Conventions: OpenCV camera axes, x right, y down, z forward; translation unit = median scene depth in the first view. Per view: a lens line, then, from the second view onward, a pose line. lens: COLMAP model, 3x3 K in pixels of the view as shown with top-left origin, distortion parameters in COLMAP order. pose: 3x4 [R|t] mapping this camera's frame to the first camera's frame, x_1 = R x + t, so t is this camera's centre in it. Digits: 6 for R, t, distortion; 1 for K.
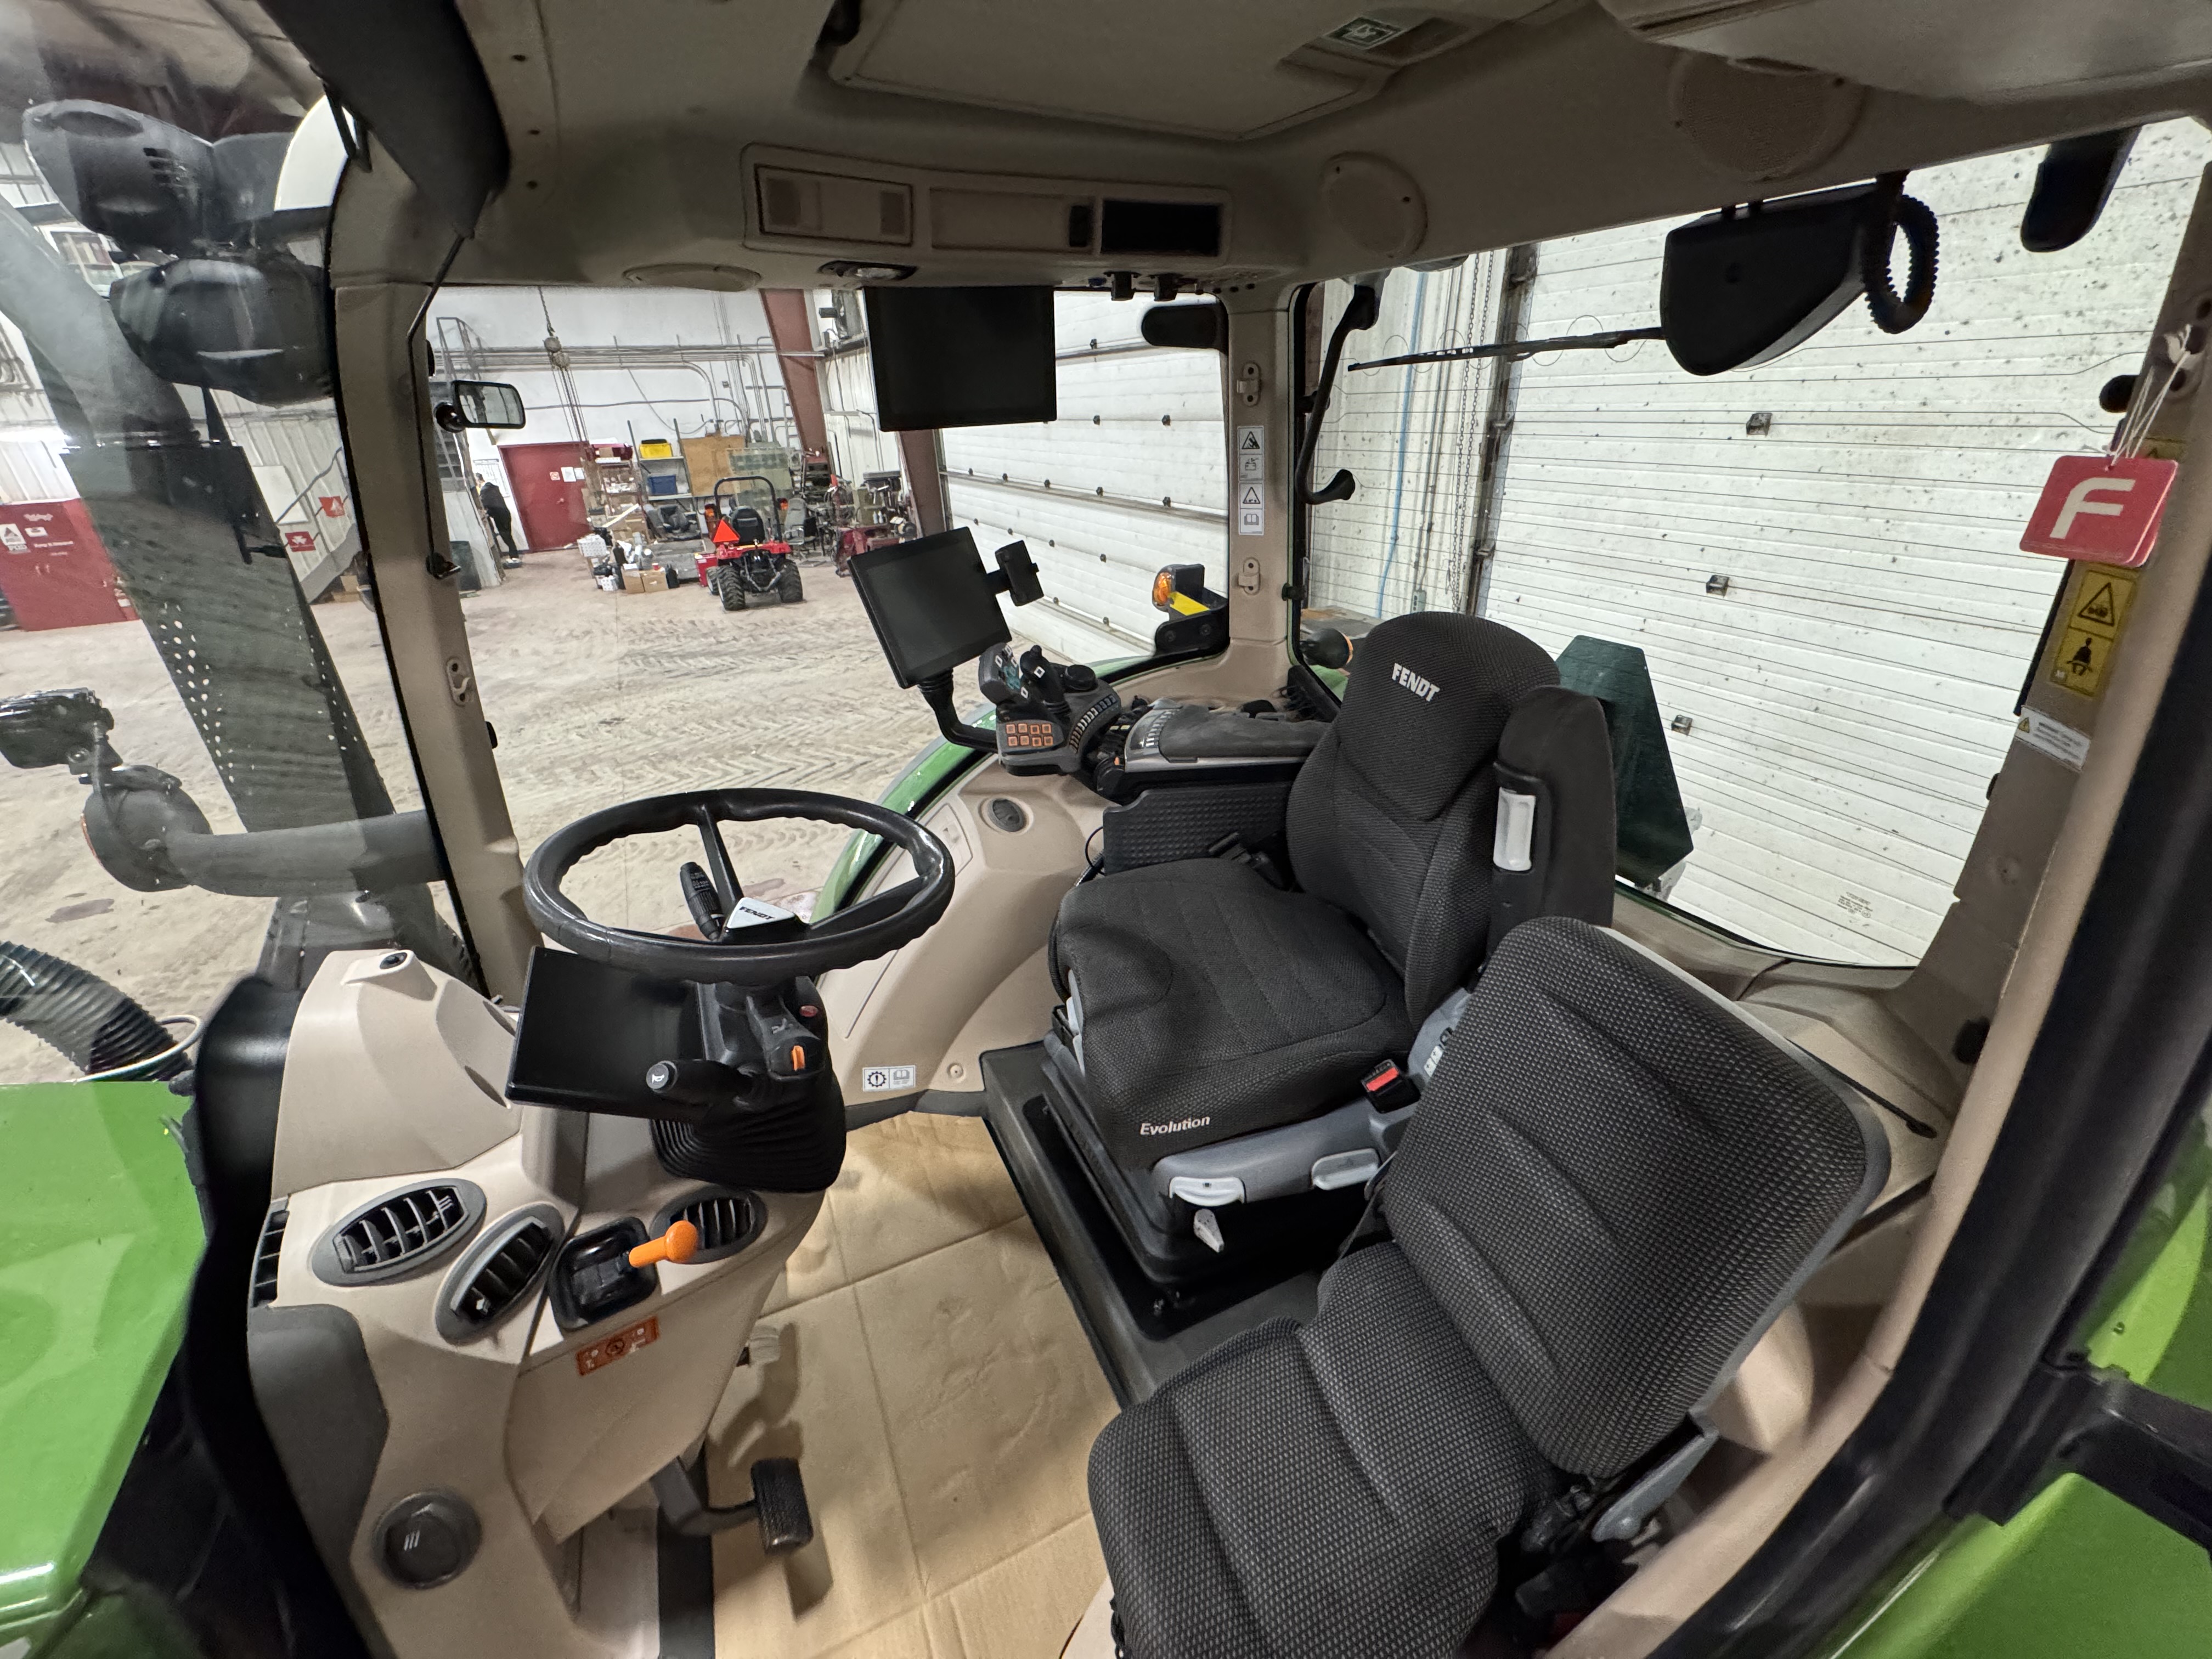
lens RADIAL K [[884.9, 0, 1106.4], [0, 884.9, 822.3], [0, 0, 1]] dist [-0.003249, -0.000159]
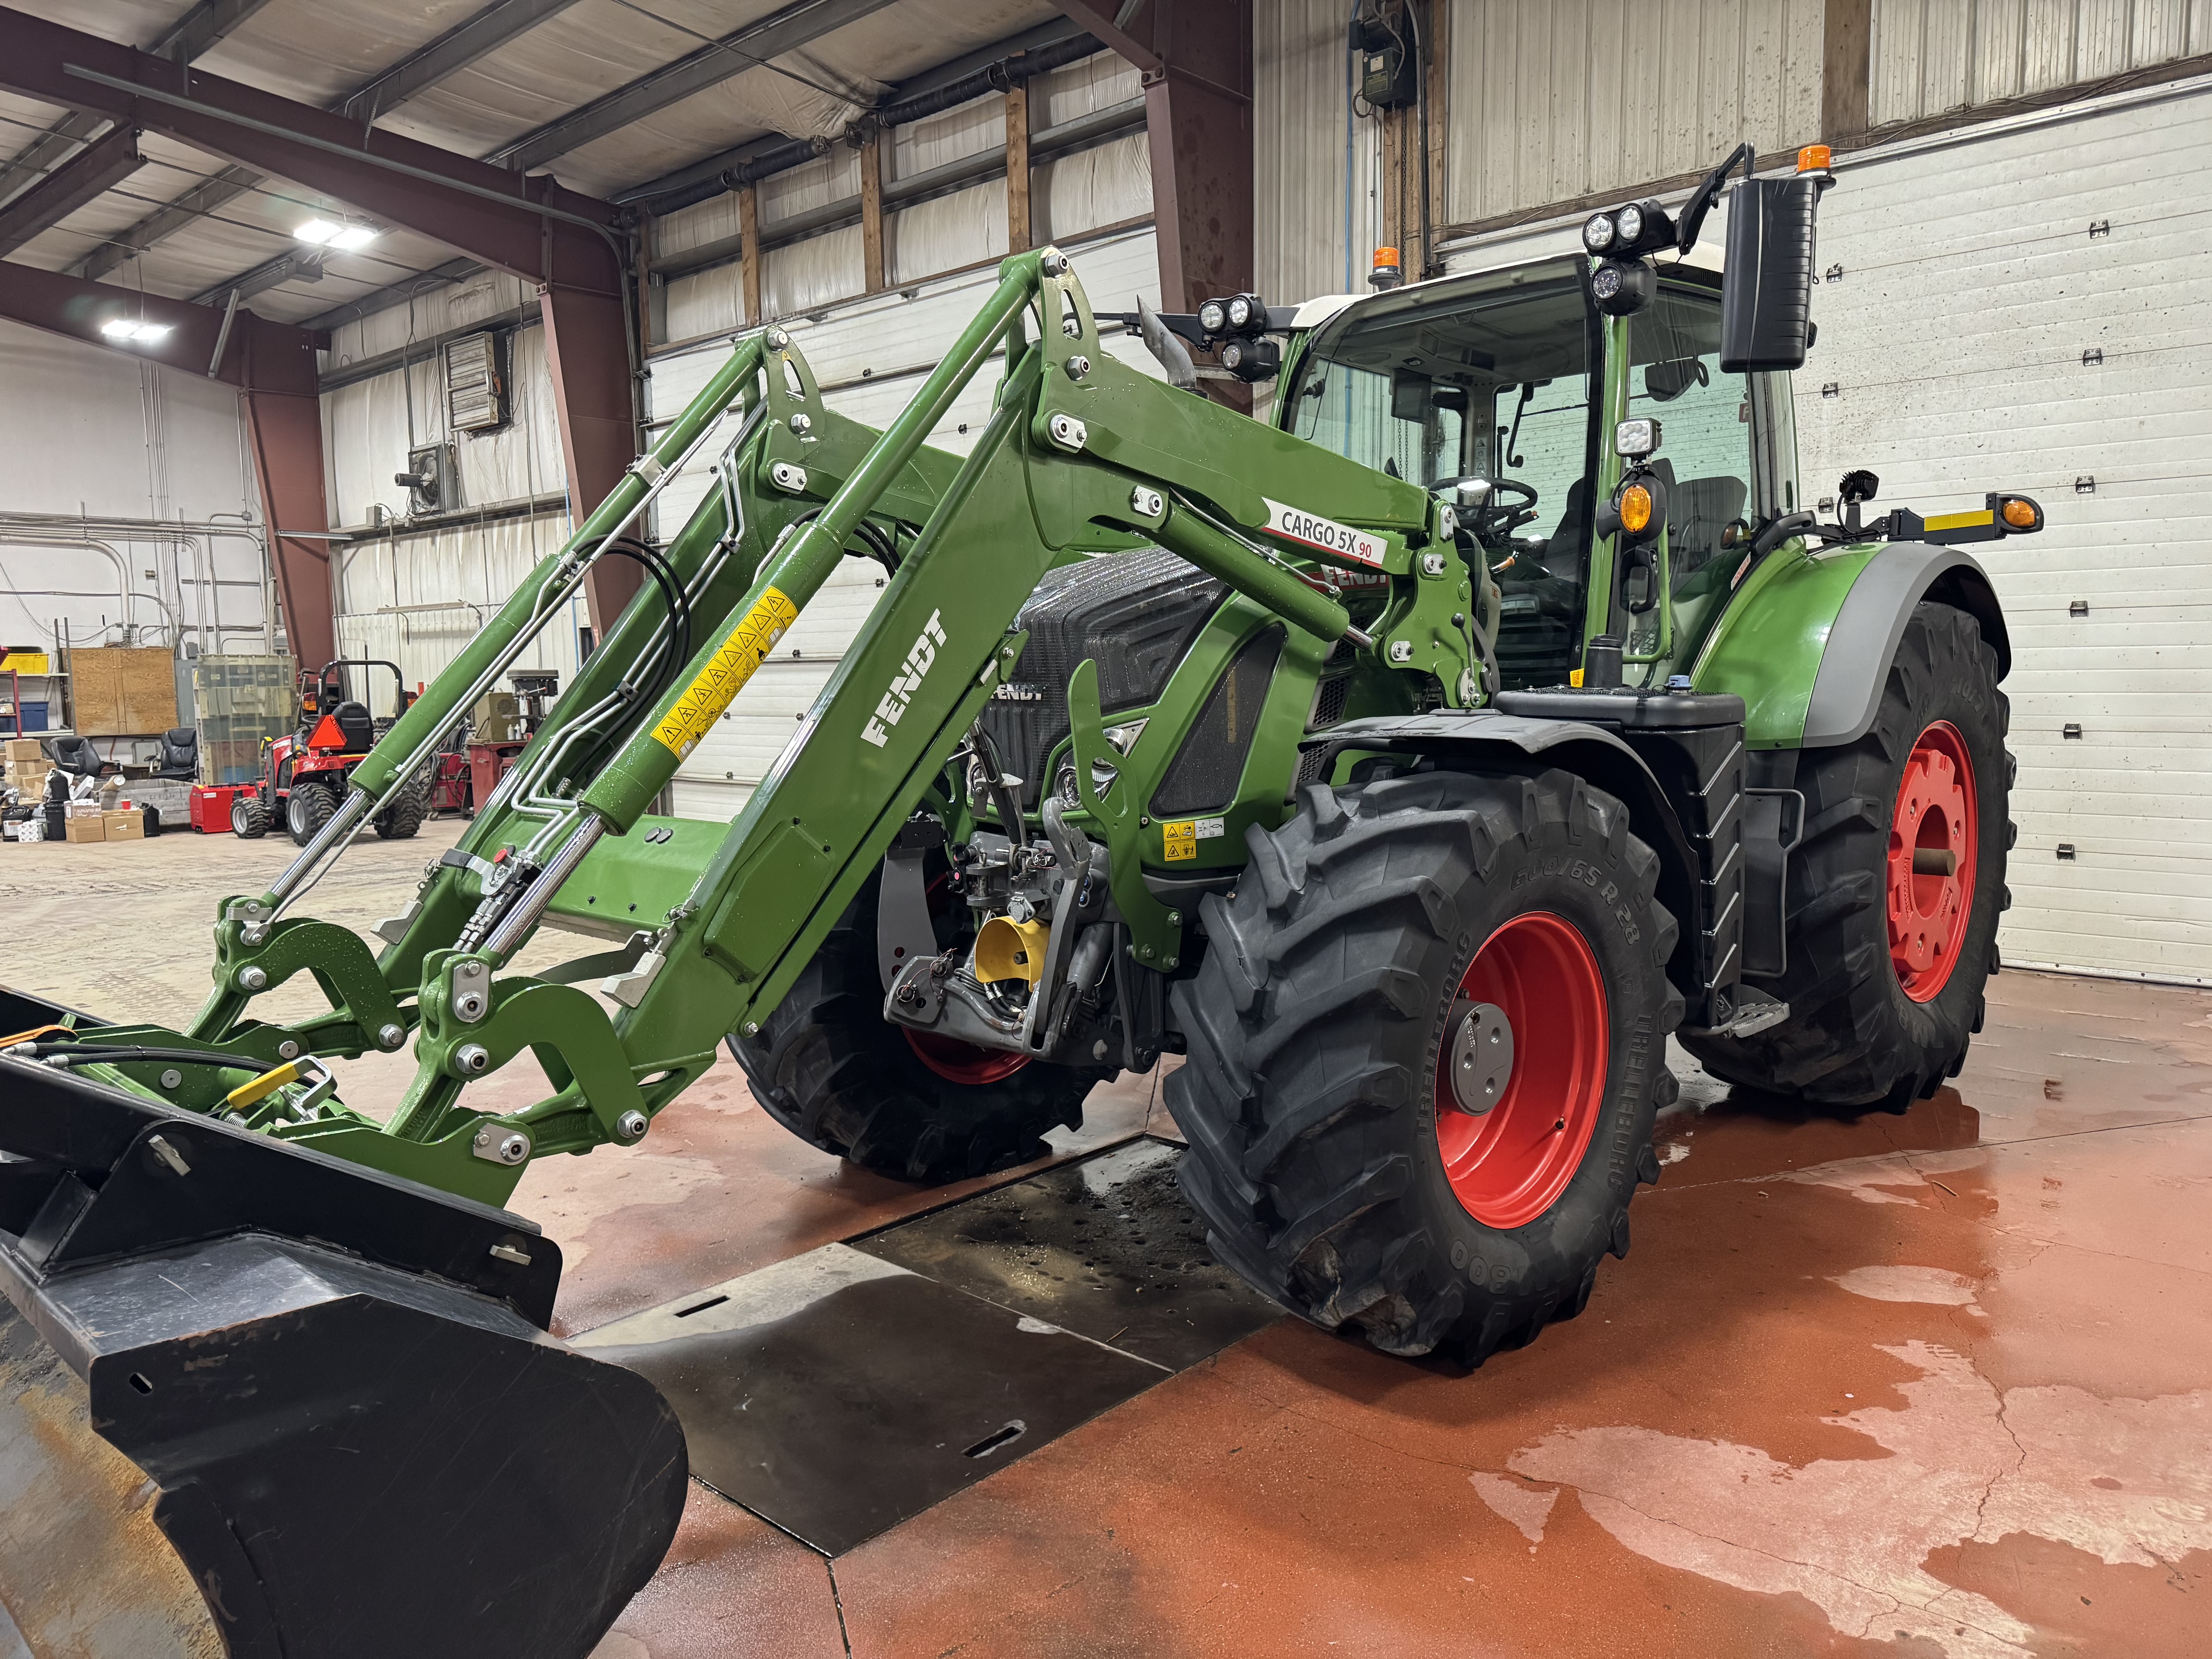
lens RADIAL K [[1554.7, 0, 1106.7], [0, 1554.7, 830.5], [0, 0, 1]] dist [0.010697, 0.002024]
pose [[0.930920, -0.017935, 0.364783, -0.201560], [0.144740, 0.935129, -0.323395, 0.151368], [-0.335319, 0.353853, 0.873126, -0.167648]]
